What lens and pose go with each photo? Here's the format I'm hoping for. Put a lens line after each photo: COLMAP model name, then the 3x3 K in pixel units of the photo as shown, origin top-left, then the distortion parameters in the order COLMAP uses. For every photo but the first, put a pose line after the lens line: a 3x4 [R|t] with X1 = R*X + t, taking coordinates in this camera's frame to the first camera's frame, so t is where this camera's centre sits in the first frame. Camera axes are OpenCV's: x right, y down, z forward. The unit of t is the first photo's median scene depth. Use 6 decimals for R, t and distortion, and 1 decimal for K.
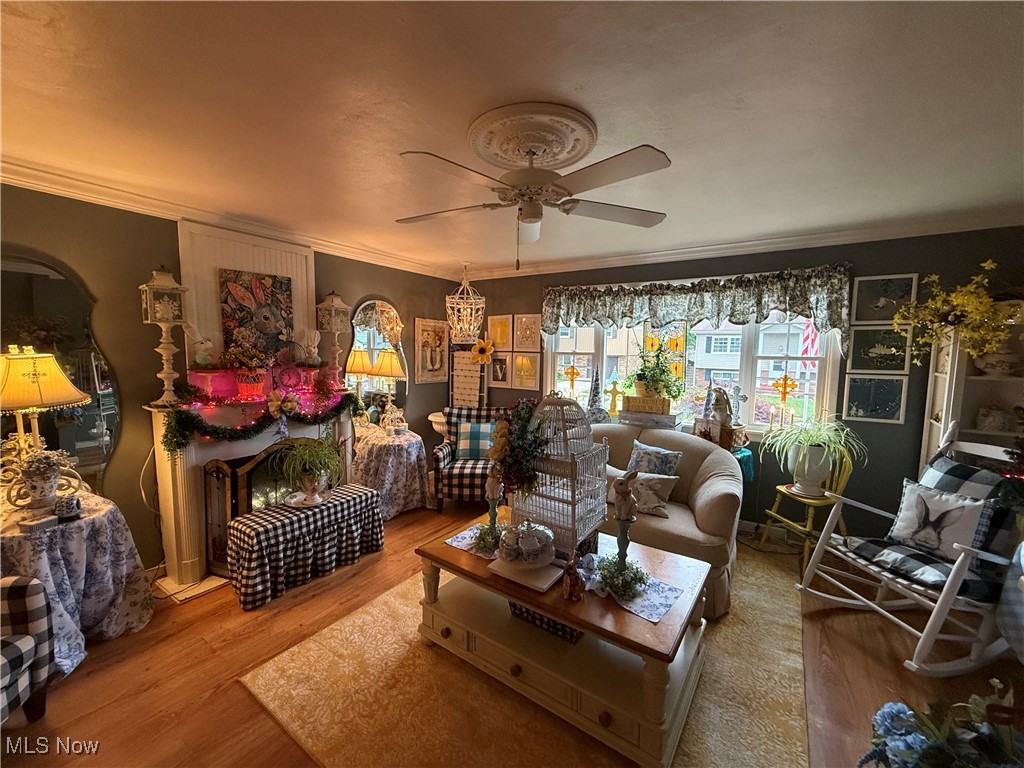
lens RADIAL K [[407.5, 0, 513.5], [0, 407.5, 385.4], [0, 0, 1]] dist [0.000118, -0.000210]
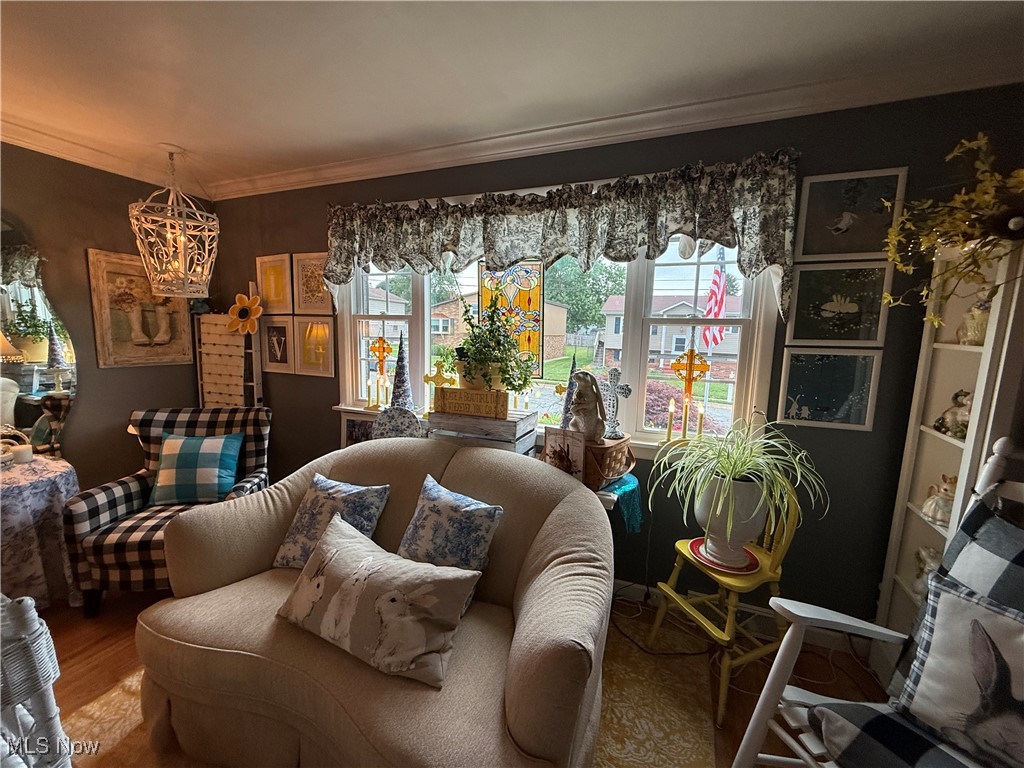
lens RADIAL K [[407.5, 0, 513.8], [0, 407.5, 385.9], [0, 0, 1]] dist [0.000118, -0.000210]
pose [[0.981493, -0.016945, 0.190746, 0.293619], [0.007650, 0.998752, 0.049362, -0.003655], [-0.191344, -0.046990, 0.980398, 0.456877]]
